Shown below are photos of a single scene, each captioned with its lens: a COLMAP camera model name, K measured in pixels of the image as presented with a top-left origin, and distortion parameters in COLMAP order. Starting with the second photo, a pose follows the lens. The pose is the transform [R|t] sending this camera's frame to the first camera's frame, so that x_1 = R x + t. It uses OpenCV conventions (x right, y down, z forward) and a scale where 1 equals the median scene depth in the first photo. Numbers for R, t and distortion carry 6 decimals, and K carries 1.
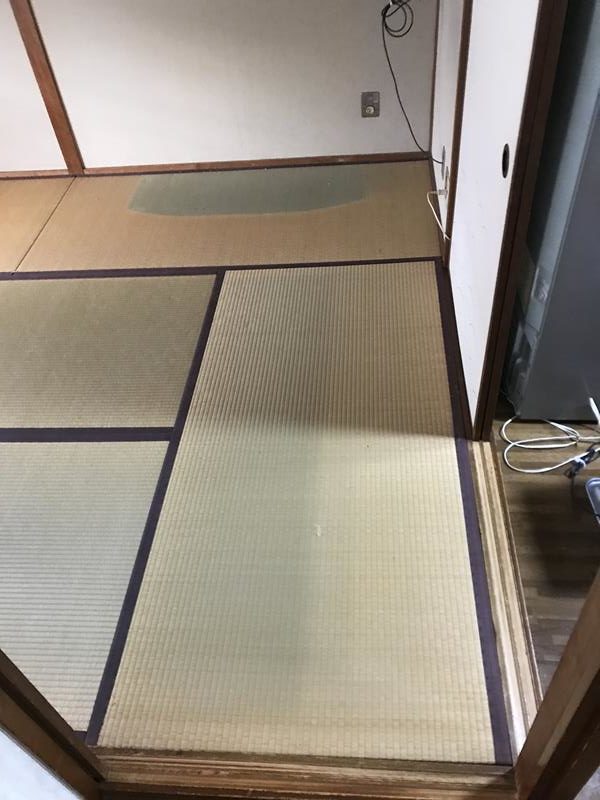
lens RADIAL K [[650.2, 0, 304.1], [0, 650.2, 398.7], [0, 0, 1]] dist [0.057054, -0.077215]
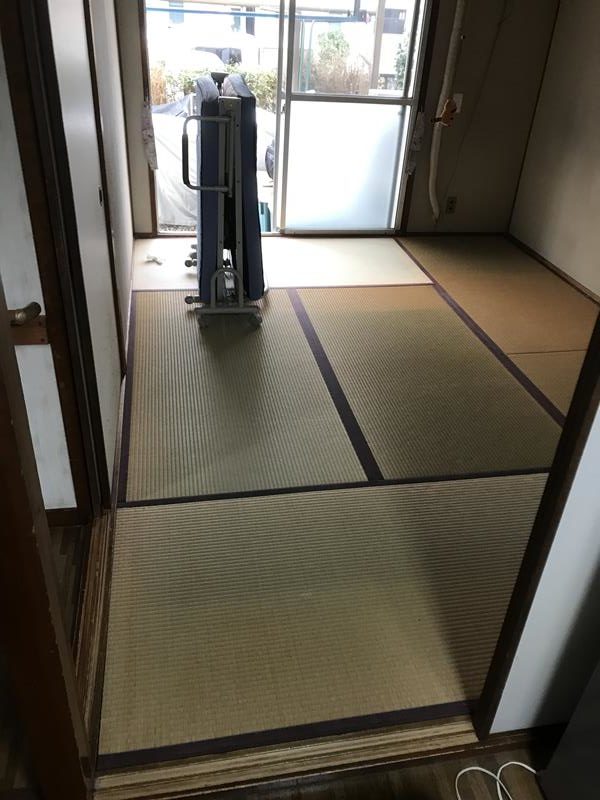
lens RADIAL K [[650.2, 0, 301.7], [0, 650.2, 393.1], [0, 0, 1]] dist [0.057054, -0.077215]
pose [[0.252581, 0.577327, -0.776464, 0.733115], [-0.730363, 0.640119, 0.238366, -0.288105], [0.634644, 0.506894, 0.583340, 0.220624]]
